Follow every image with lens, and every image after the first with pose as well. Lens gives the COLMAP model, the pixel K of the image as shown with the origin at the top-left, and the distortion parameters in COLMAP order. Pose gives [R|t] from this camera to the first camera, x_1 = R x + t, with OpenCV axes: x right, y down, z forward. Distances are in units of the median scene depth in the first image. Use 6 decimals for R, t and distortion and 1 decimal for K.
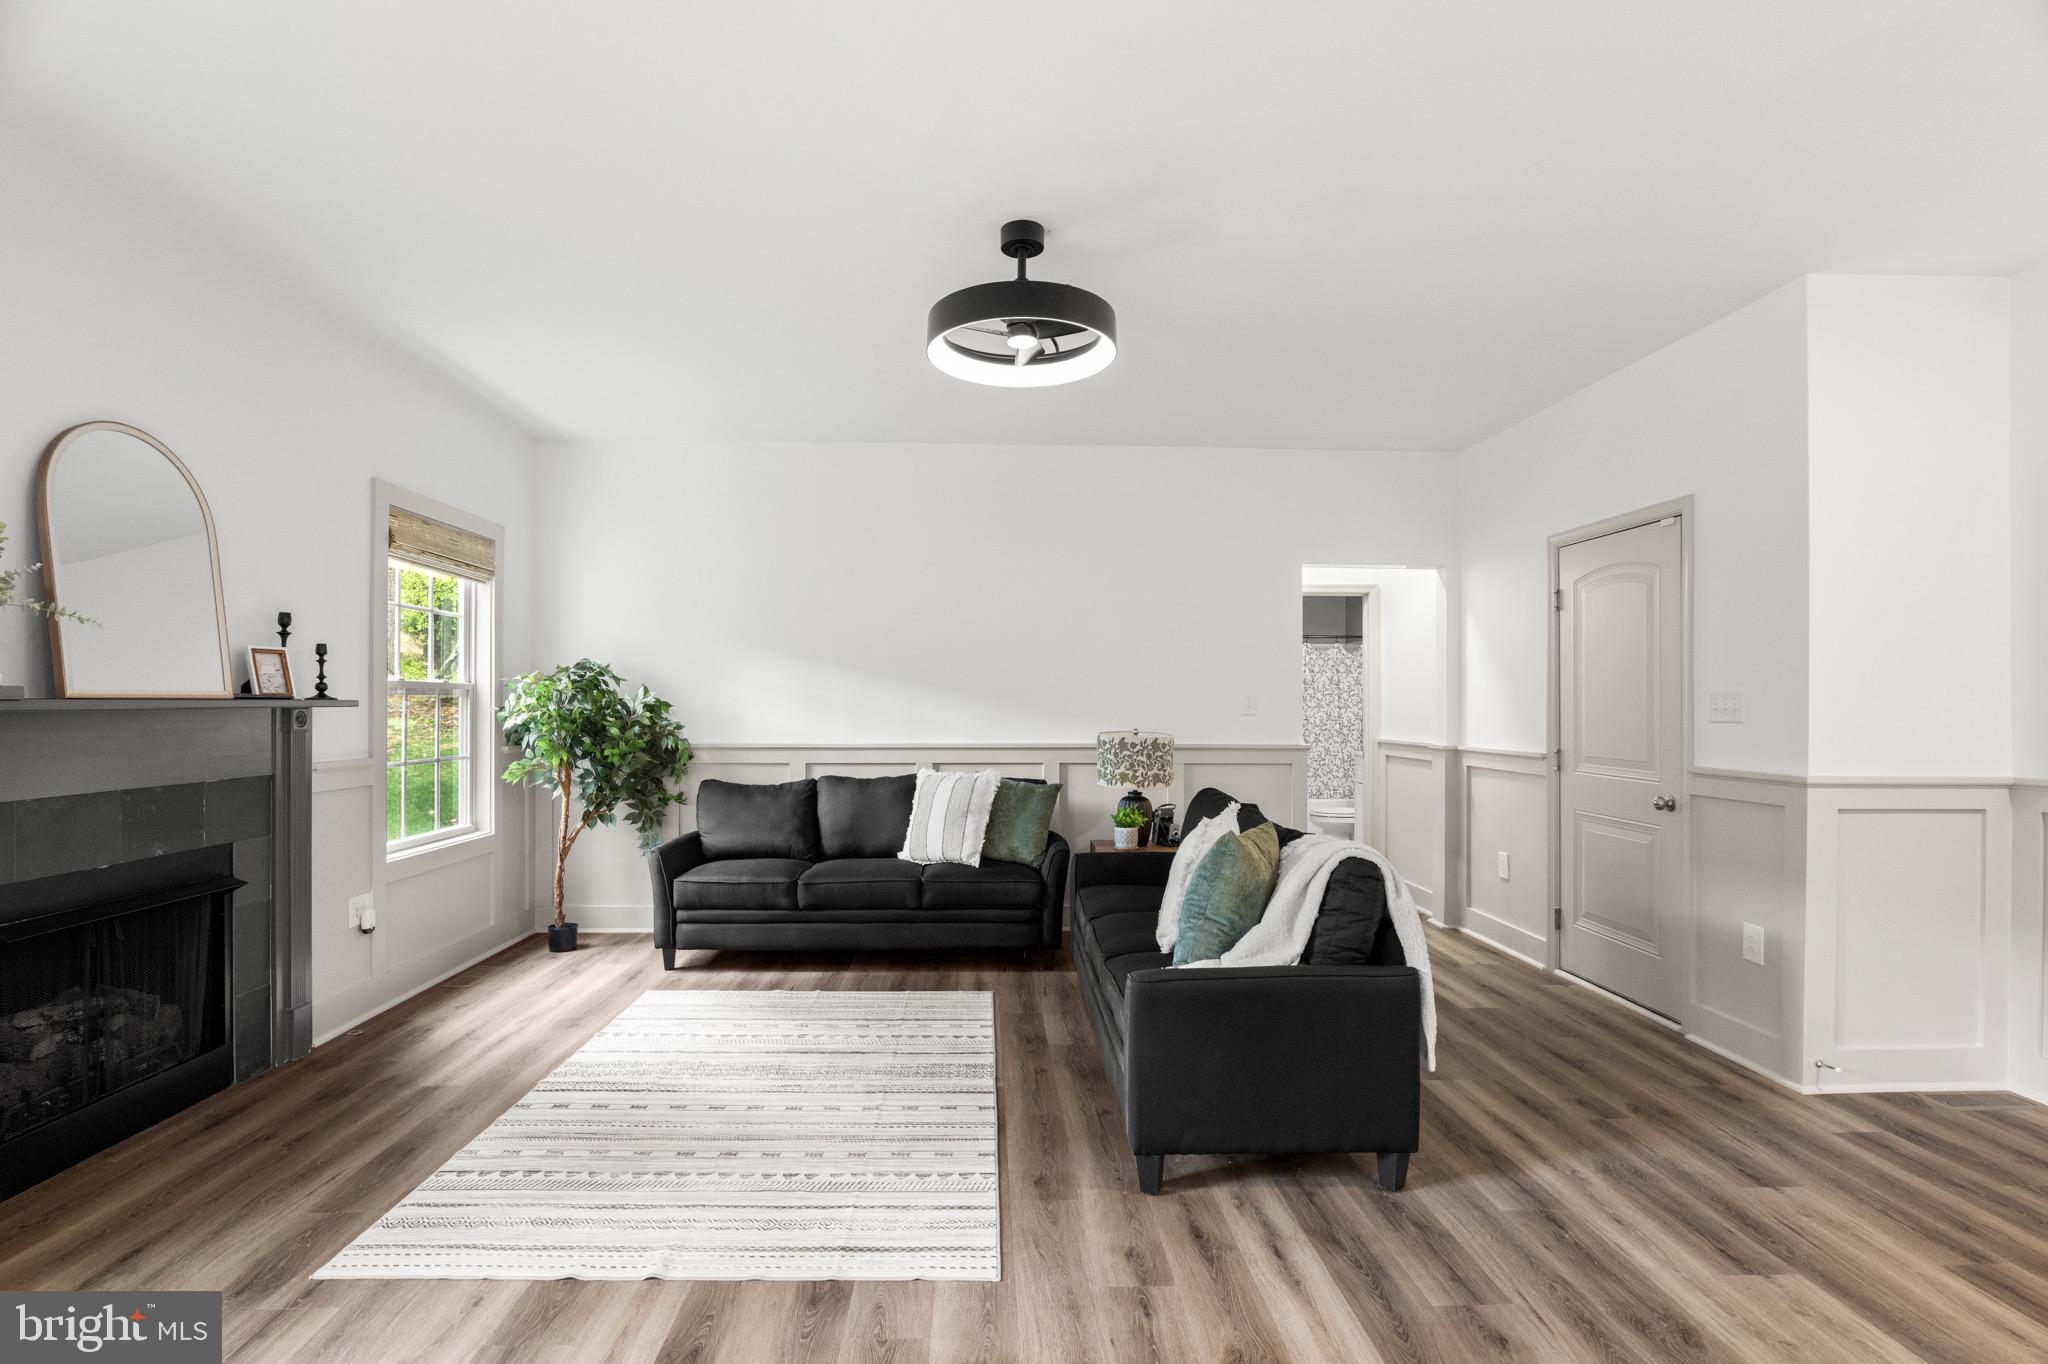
lens RADIAL K [[959.0, 0, 1017.9], [0, 959.0, 708.4], [0, 0, 1]] dist [-0.025663, 0.009609]
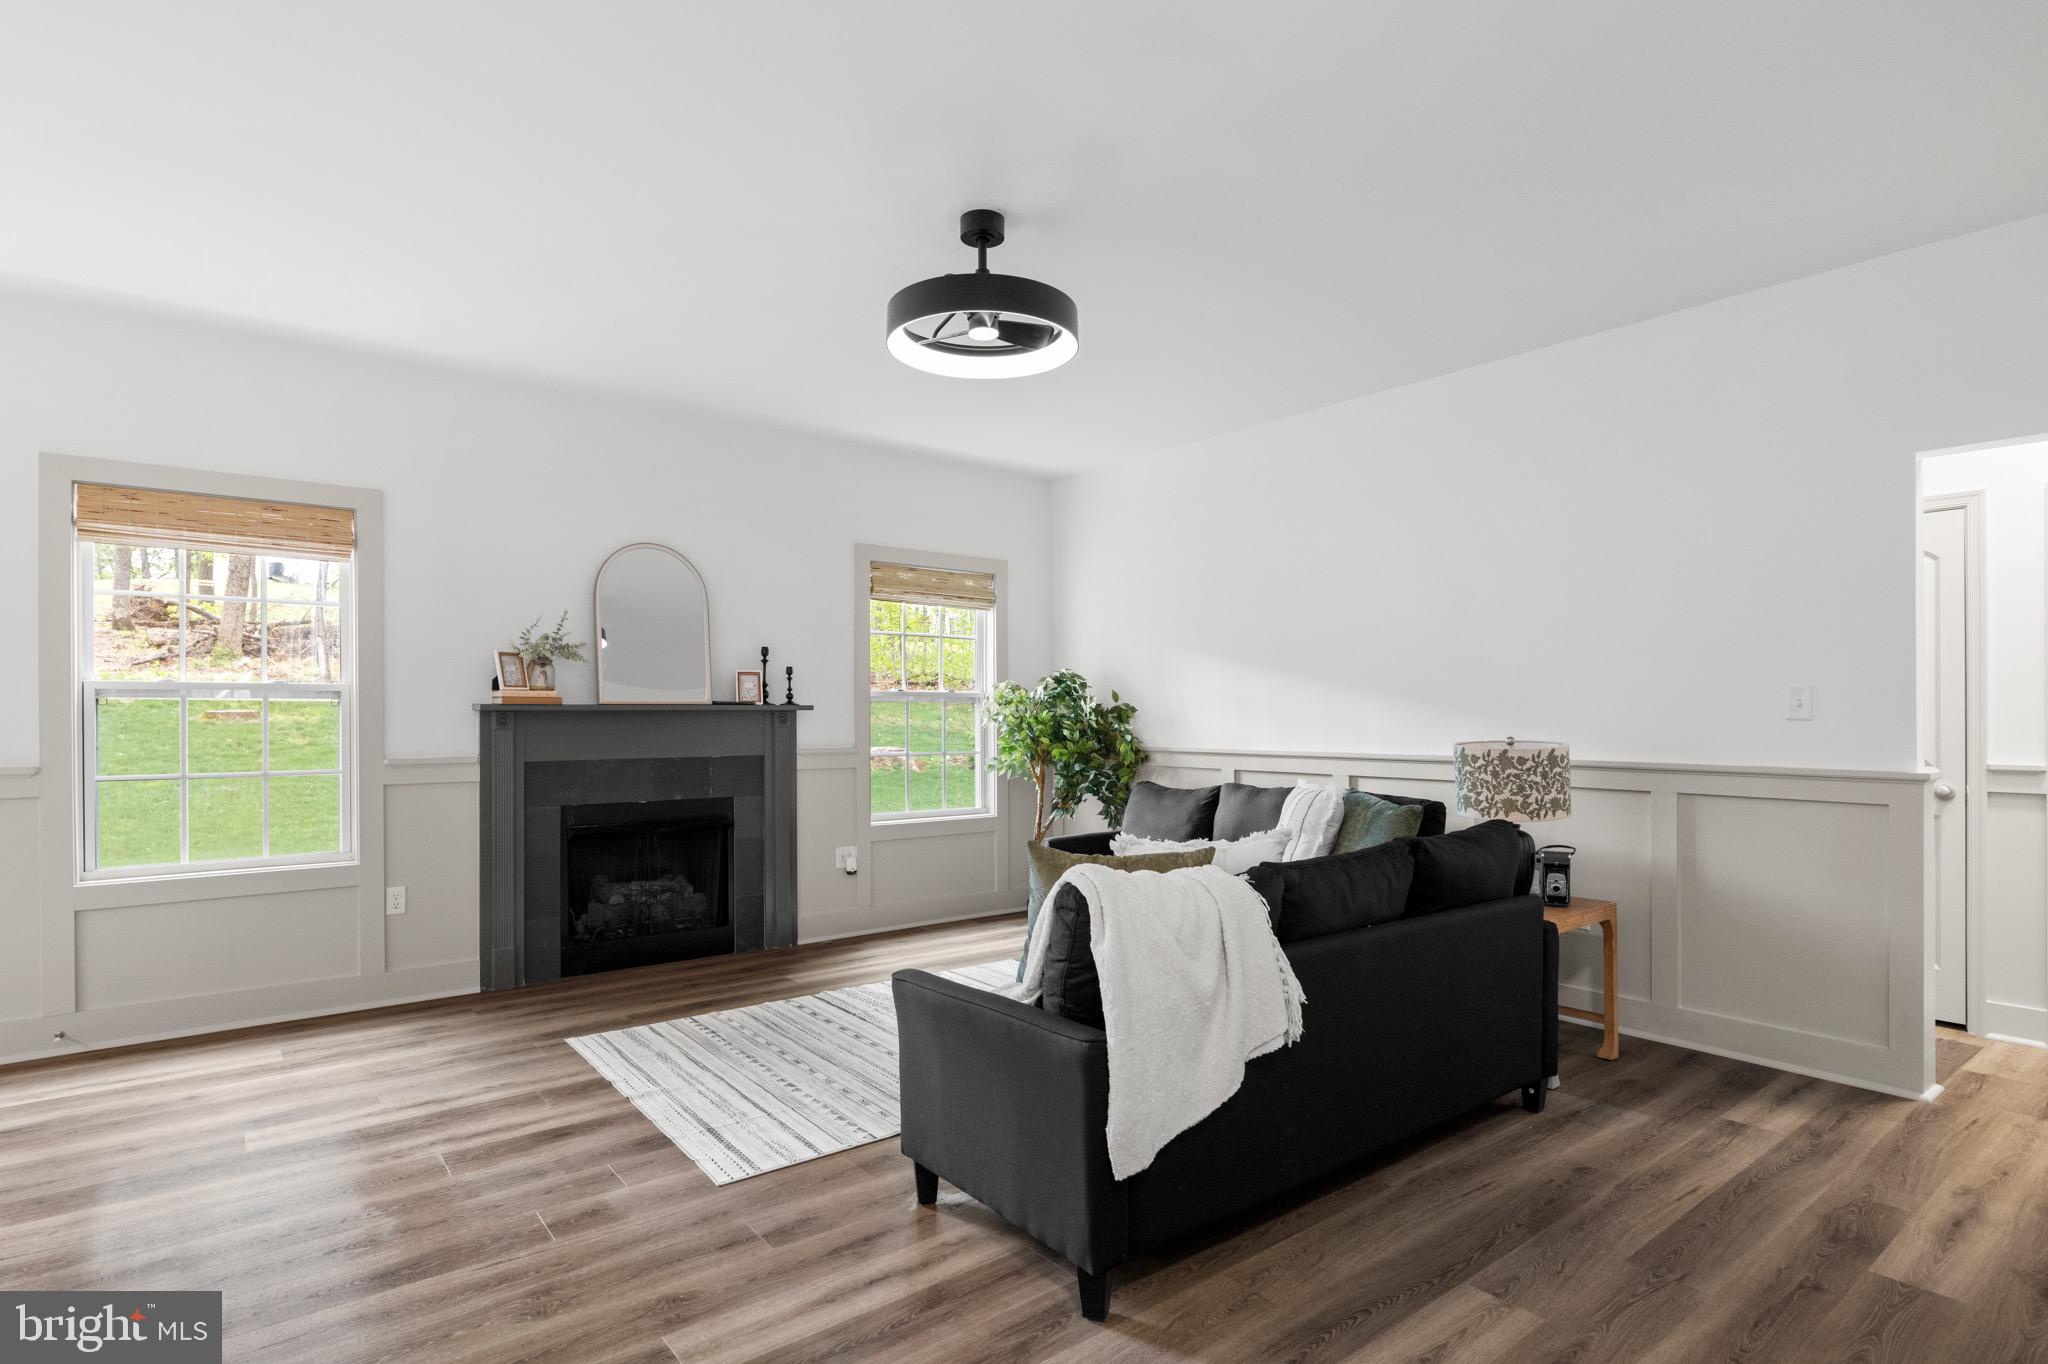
lens RADIAL K [[1048.6, 0, 1019.7], [0, 1048.6, 737.7], [0, 0, 1]] dist [-0.003765, -0.001022]
pose [[0.596457, 0.015721, -0.802491, 0.833412], [-0.001826, 0.999832, 0.018230, 0.011818], [0.802643, -0.009408, 0.596386, 0.352503]]
